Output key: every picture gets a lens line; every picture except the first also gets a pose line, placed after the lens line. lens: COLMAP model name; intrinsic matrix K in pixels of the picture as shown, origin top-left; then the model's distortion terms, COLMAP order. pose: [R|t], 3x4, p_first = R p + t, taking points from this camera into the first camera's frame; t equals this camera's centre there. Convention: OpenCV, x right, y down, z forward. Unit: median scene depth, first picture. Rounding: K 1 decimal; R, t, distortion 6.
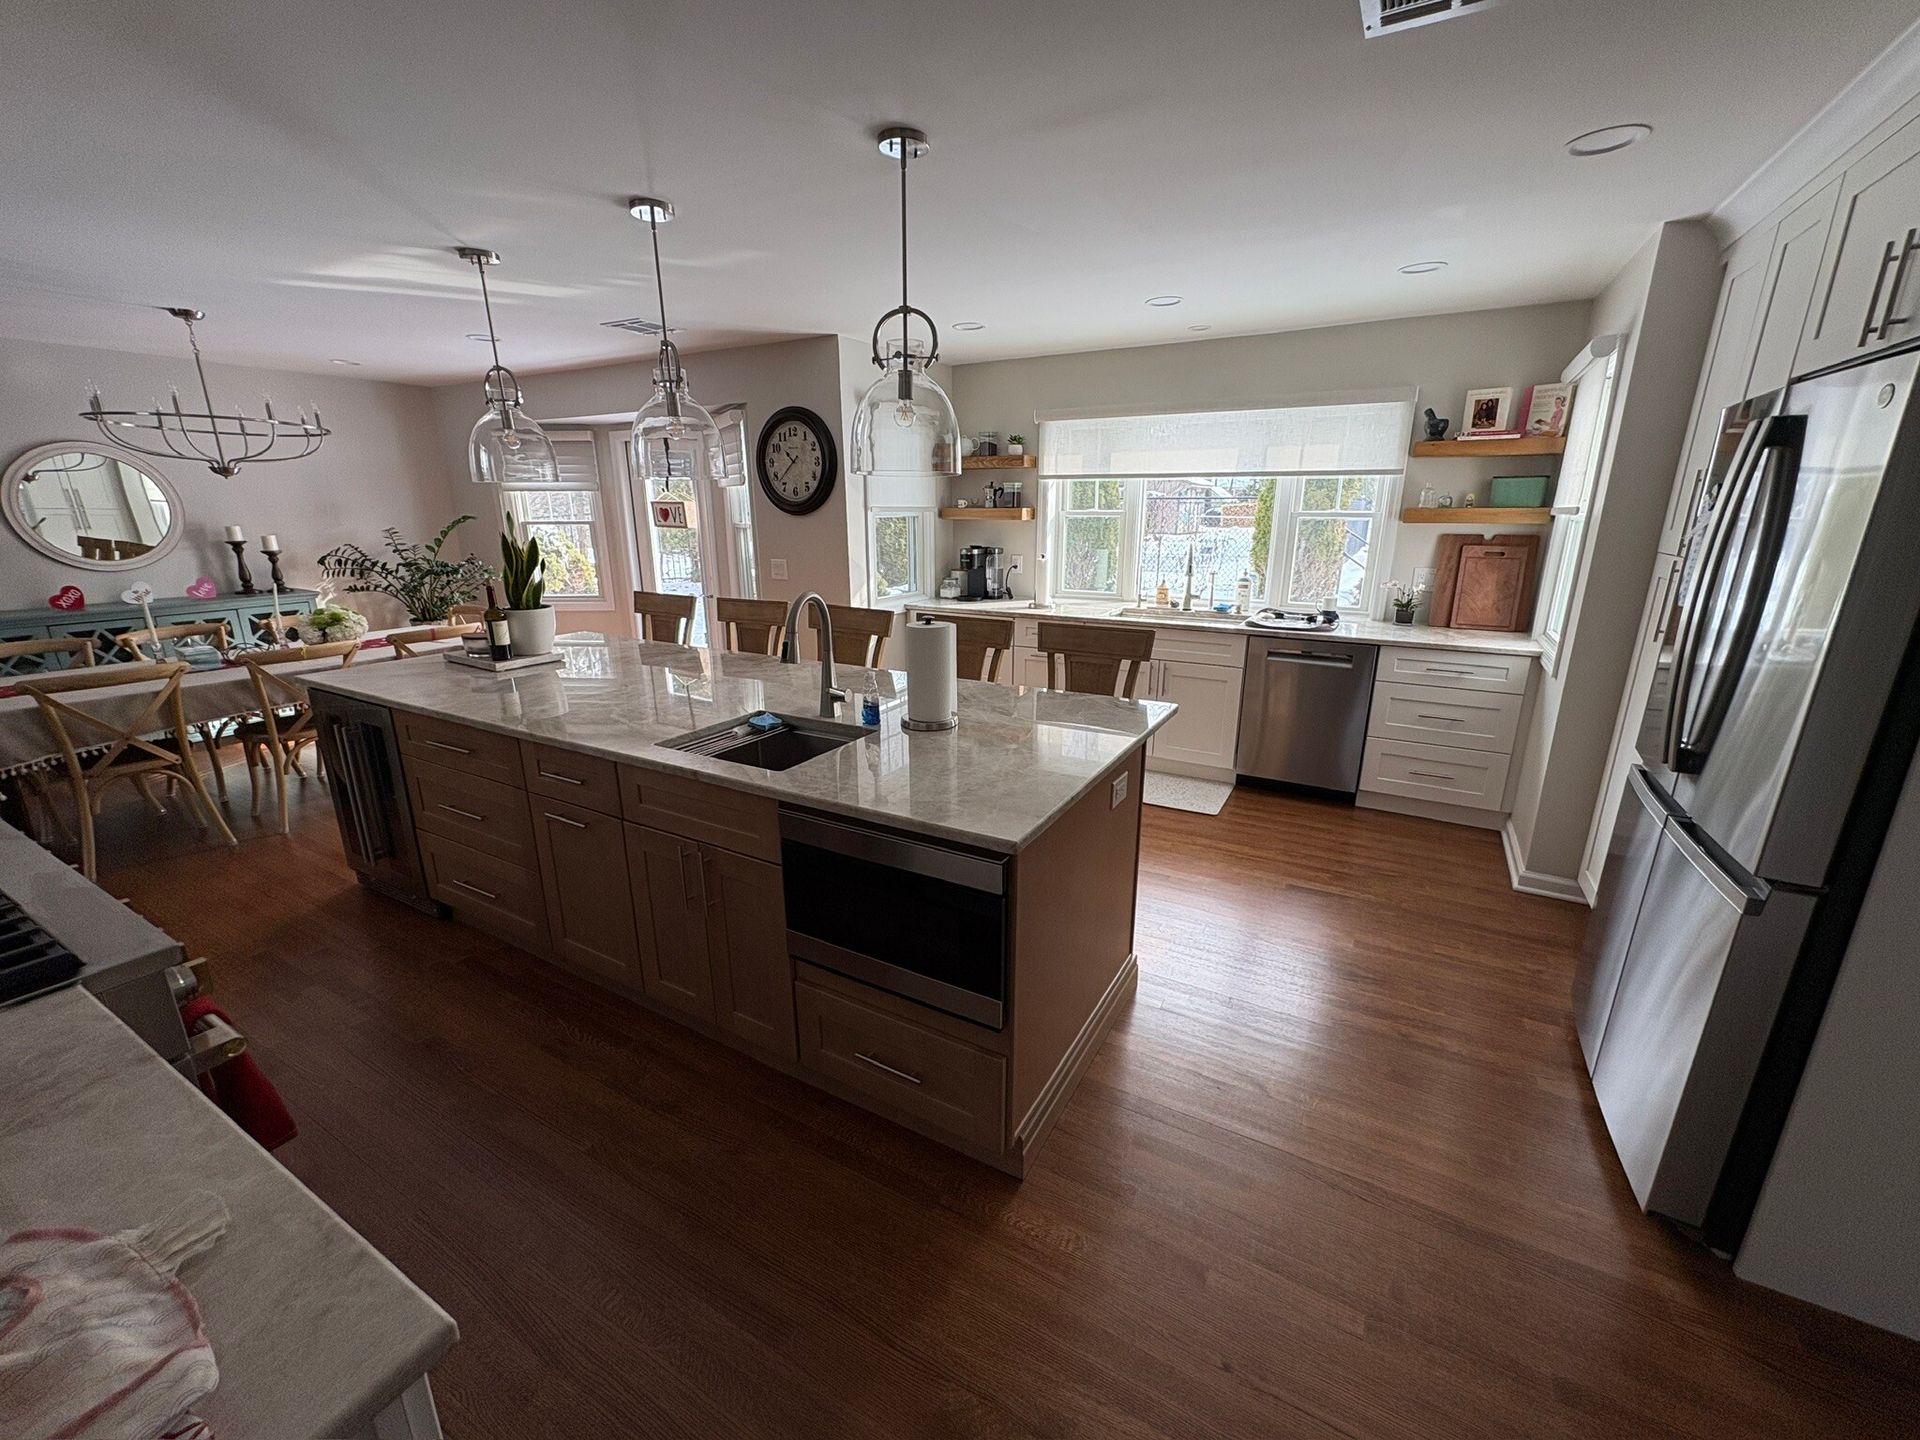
lens RADIAL K [[775.9, 0, 956.4], [0, 775.9, 722.9], [0, 0, 1]] dist [-0.000436, -0.000107]
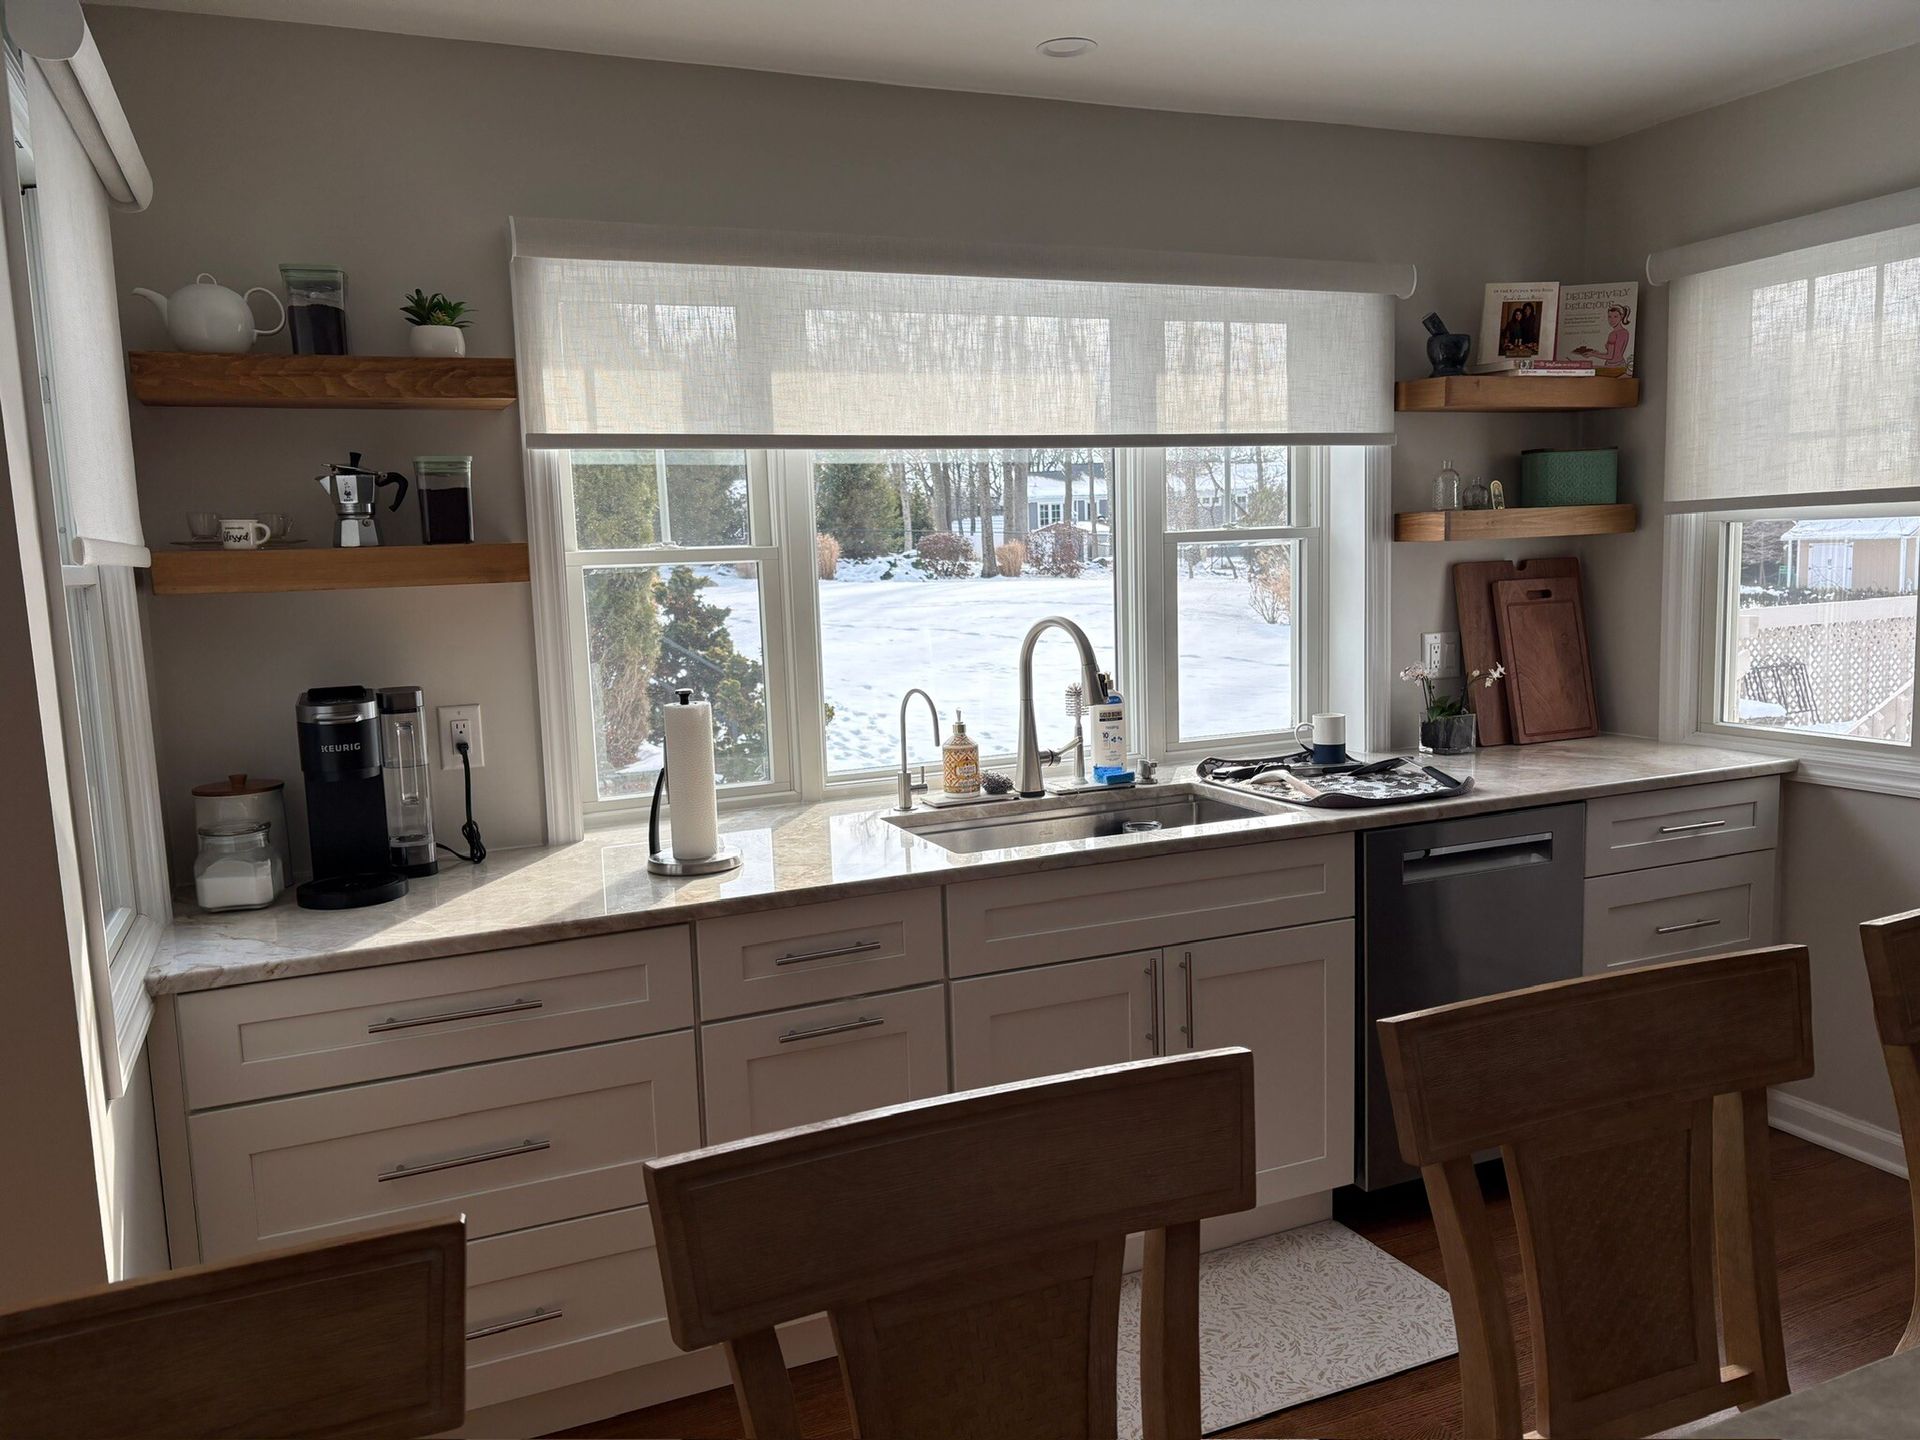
lens RADIAL K [[1438.9, 0, 957.4], [0, 1438.9, 728.2], [0, 0, 1]] dist [0.007763, -0.010765]
pose [[0.597190, -0.119718, 0.793115, -0.301257], [0.251996, 0.966736, -0.043819, -0.178335], [-0.761487, 0.226030, 0.607493, 0.698293]]
